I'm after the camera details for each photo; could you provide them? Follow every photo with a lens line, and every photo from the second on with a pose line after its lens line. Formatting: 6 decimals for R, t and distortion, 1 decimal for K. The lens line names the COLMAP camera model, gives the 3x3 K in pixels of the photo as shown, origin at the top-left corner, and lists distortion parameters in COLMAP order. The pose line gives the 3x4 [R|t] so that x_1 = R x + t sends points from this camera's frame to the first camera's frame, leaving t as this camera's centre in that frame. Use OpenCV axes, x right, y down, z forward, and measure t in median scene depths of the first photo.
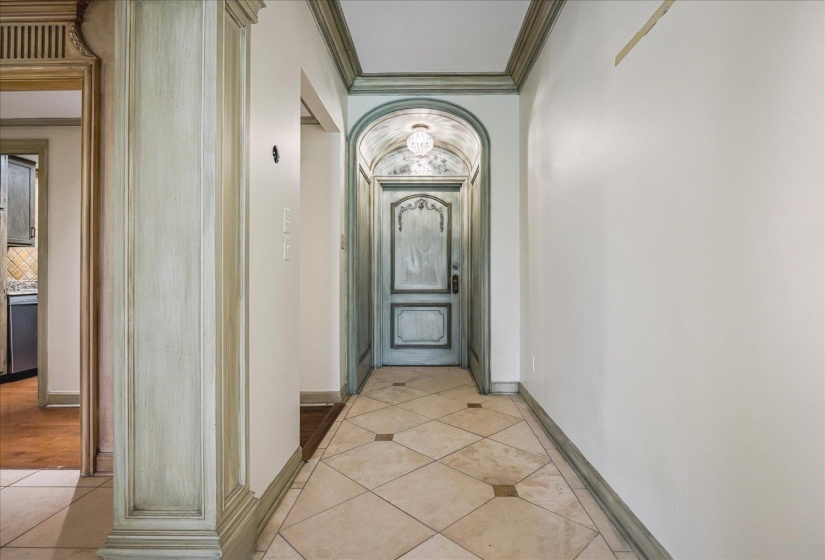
lens RADIAL K [[386.5, 0, 423.1], [0, 386.5, 273.8], [0, 0, 1]] dist [-0.003982, -0.000411]
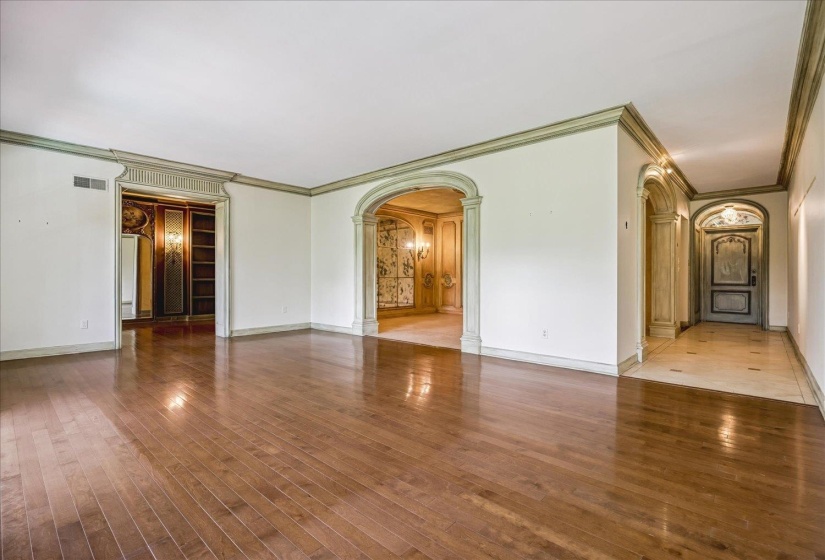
lens RADIAL K [[386.5, 0, 423.1], [0, 386.5, 273.8], [0, 0, 1]] dist [-0.003982, -0.000411]
pose [[0.756811, 0.001923, -0.653631, 0.091990], [-0.000526, 0.999997, 0.002334, -0.011790], [0.653634, -0.001423, 0.756810, -1.489808]]
